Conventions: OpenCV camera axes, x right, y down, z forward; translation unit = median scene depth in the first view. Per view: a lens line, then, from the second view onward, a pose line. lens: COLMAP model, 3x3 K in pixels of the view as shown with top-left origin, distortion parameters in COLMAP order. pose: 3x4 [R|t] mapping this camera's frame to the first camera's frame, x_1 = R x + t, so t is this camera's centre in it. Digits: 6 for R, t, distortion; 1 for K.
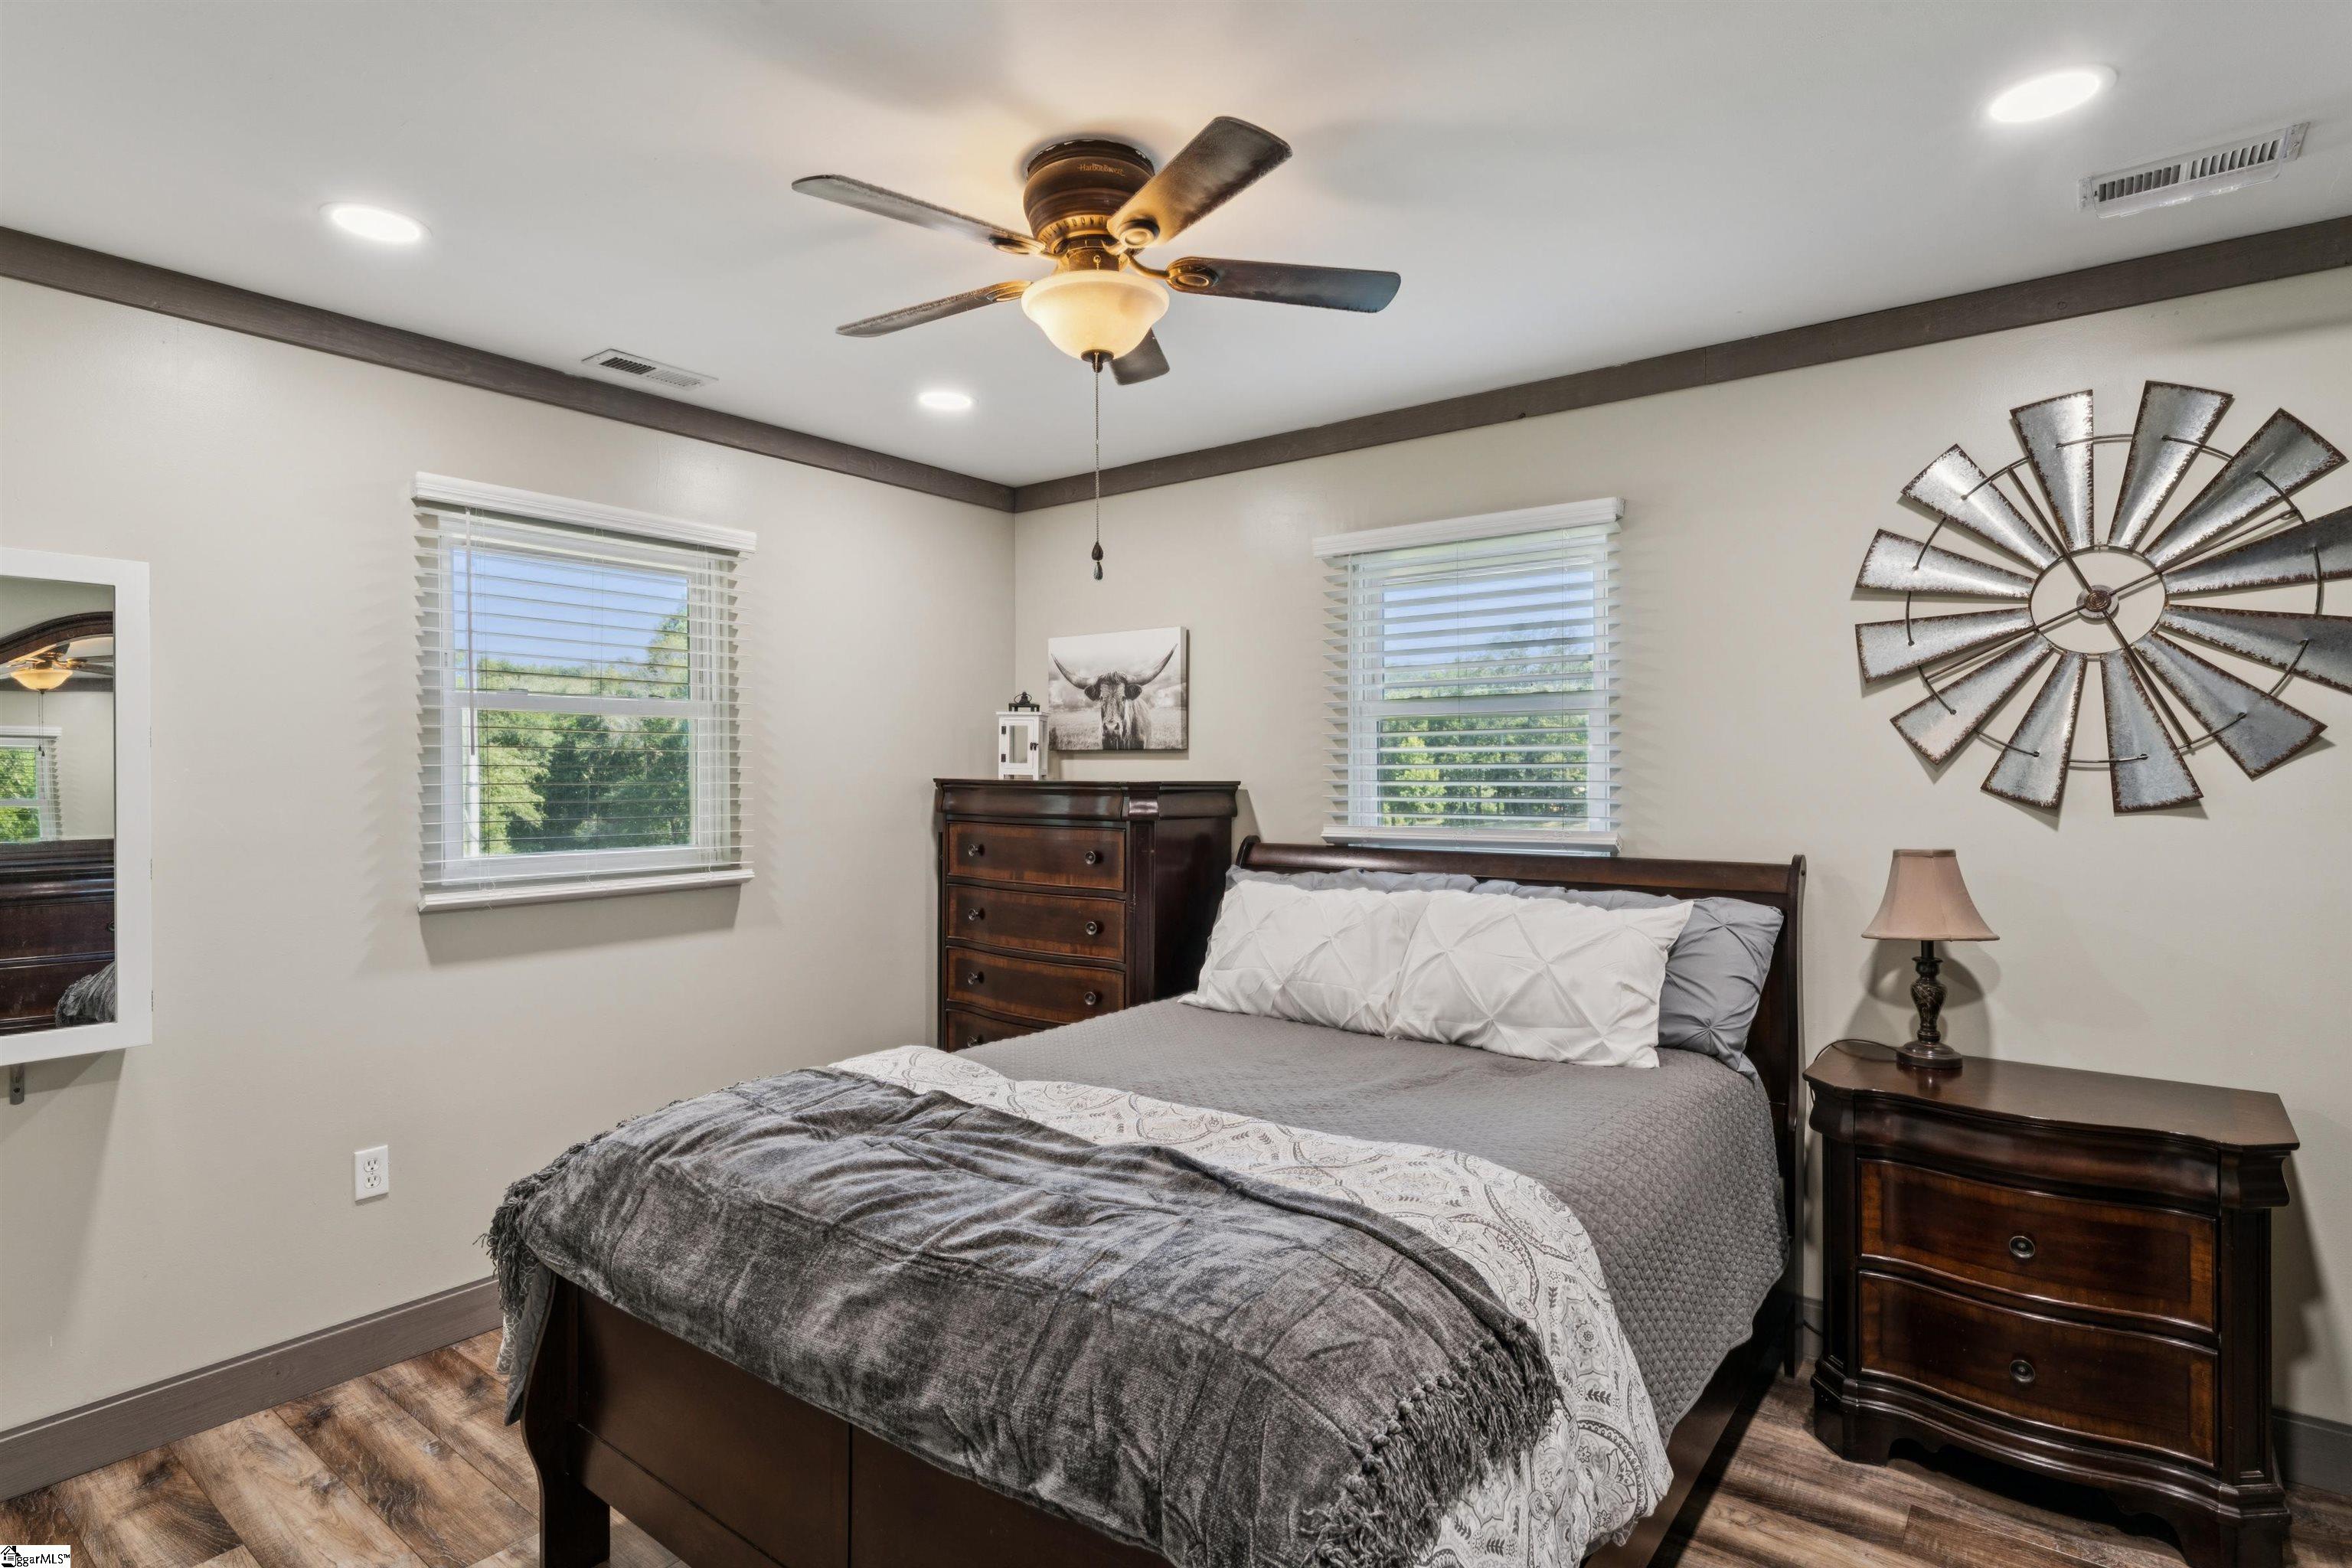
lens RADIAL K [[1183.4, 0, 1176.0], [0, 1183.4, 784.0], [0, 0, 1]] dist [0.014298, -0.000284]
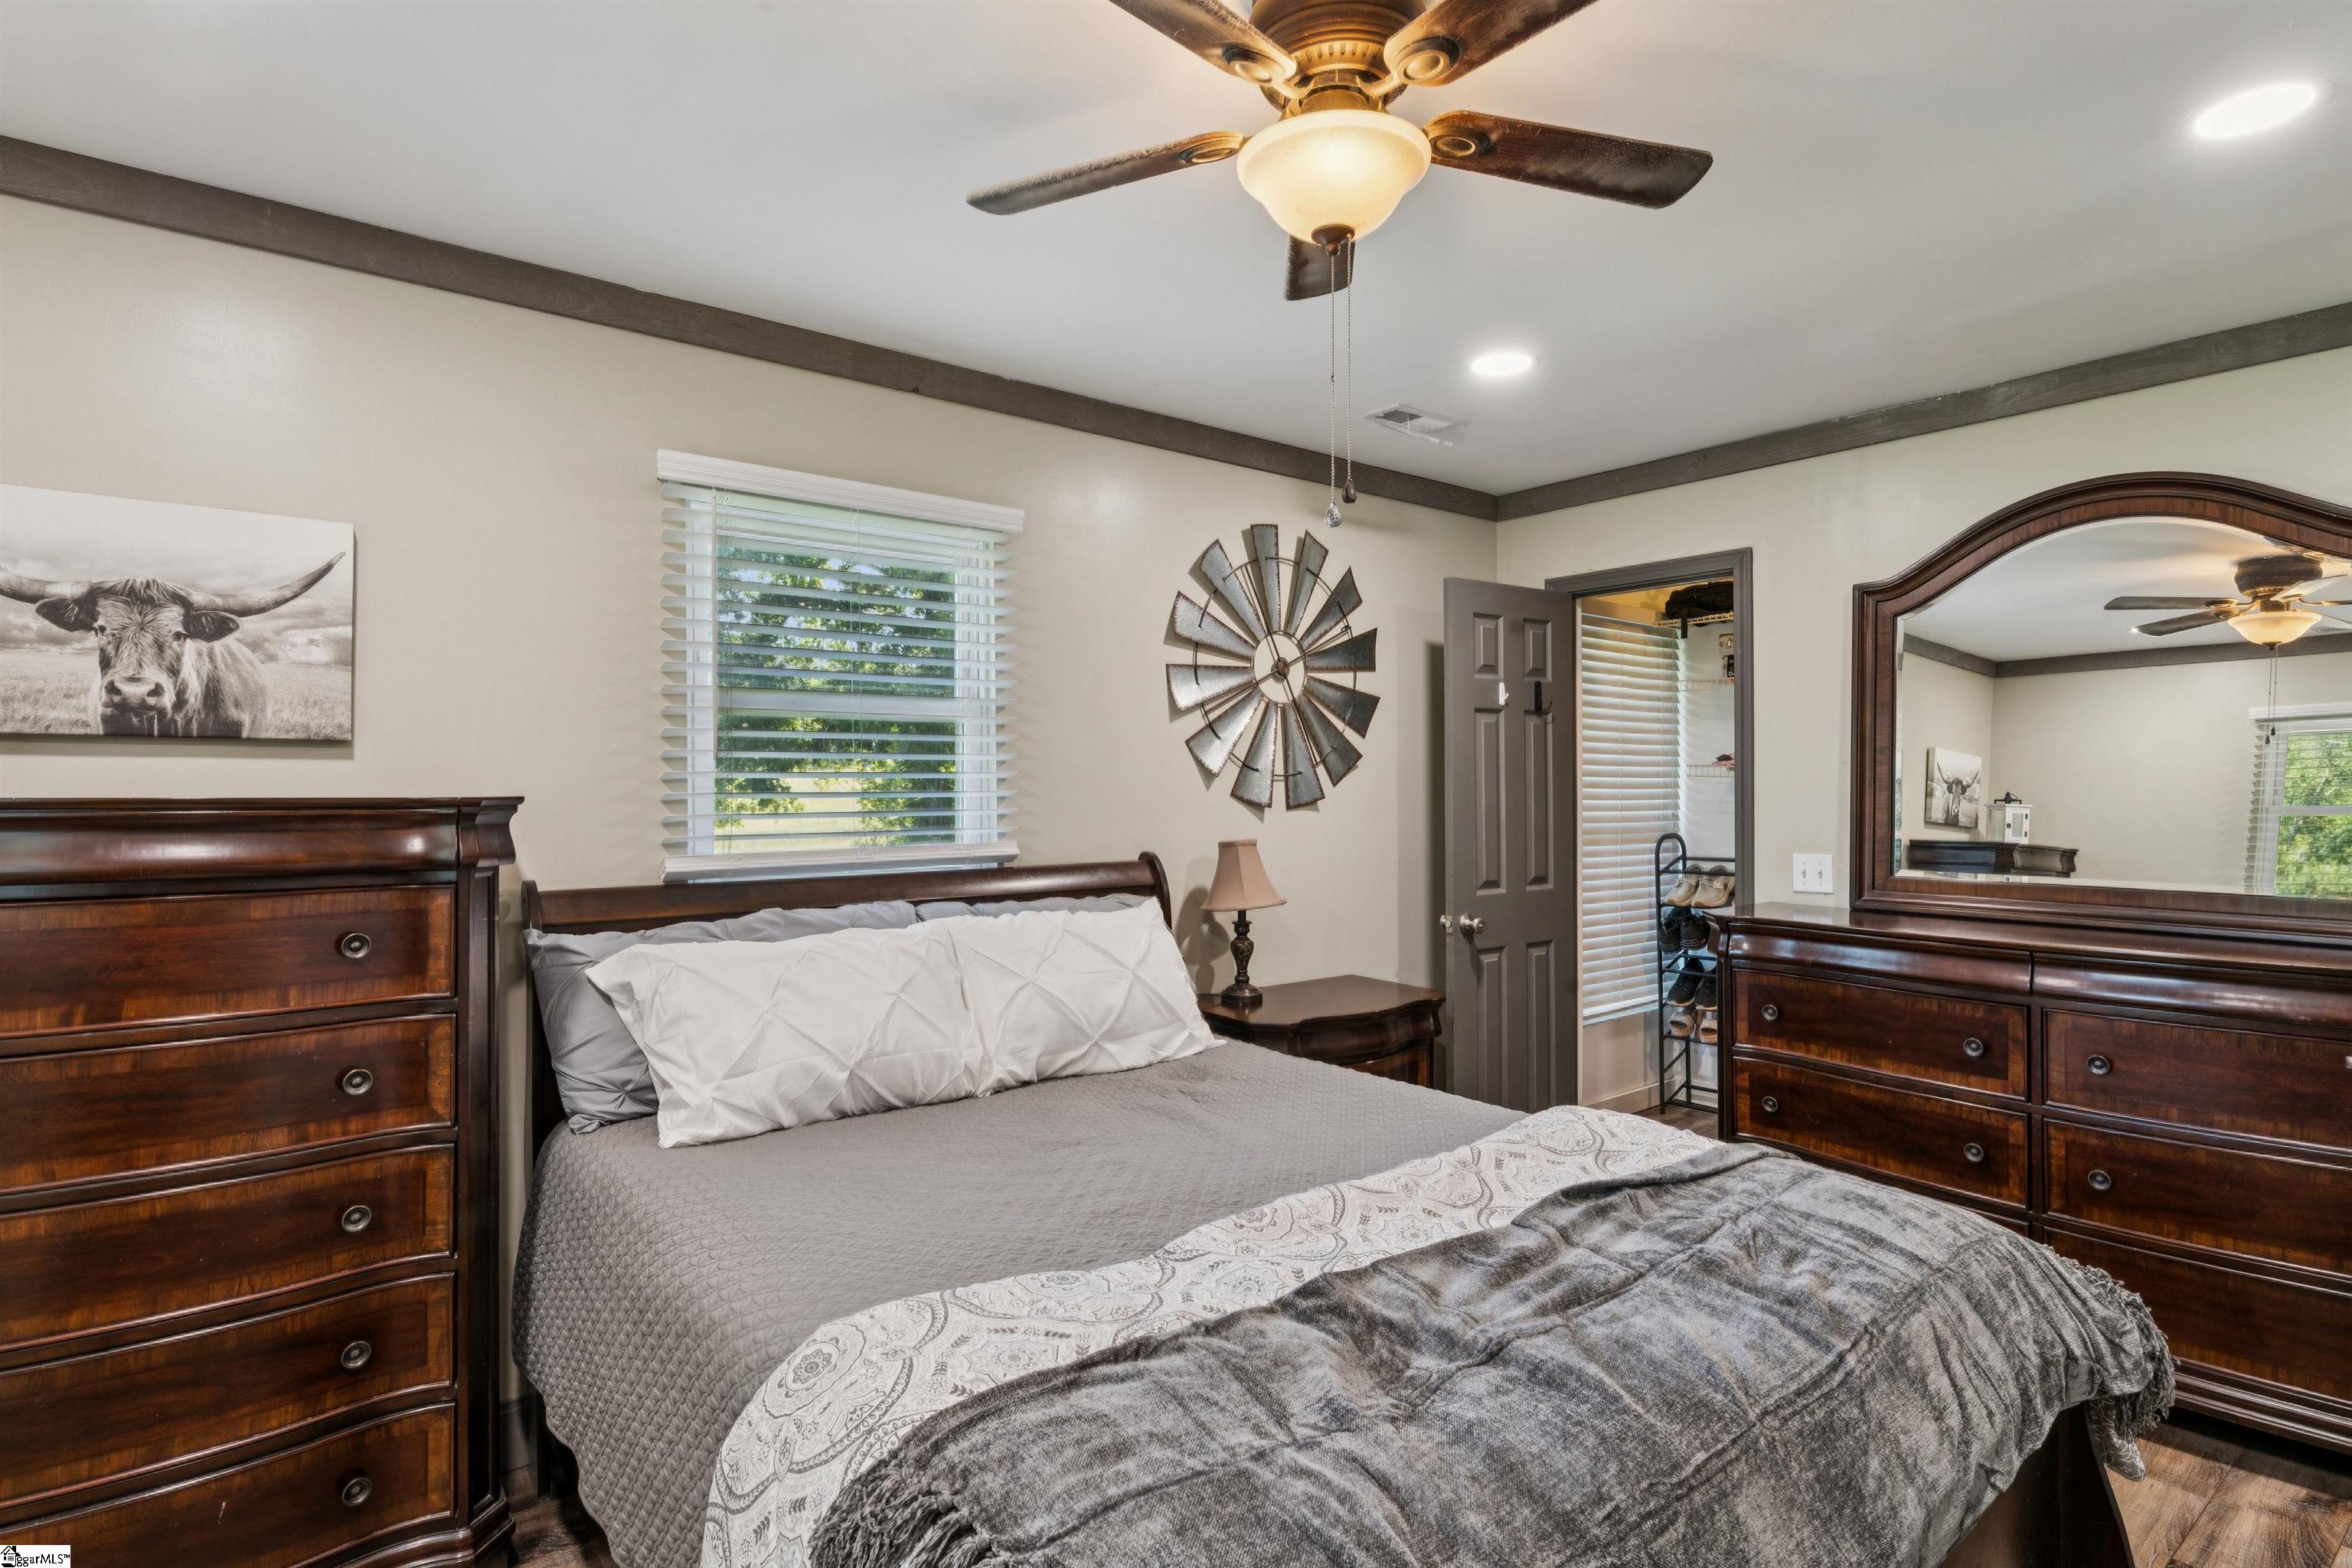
lens RADIAL K [[1183.4, 0, 1176.0], [0, 1183.4, 784.0], [0, 0, 1]] dist [0.014298, -0.000284]
pose [[0.262564, 0.001877, 0.964913, -0.602195], [0.012778, 0.999904, -0.005422, -0.001309], [-0.964830, 0.013753, 0.262514, 0.647692]]
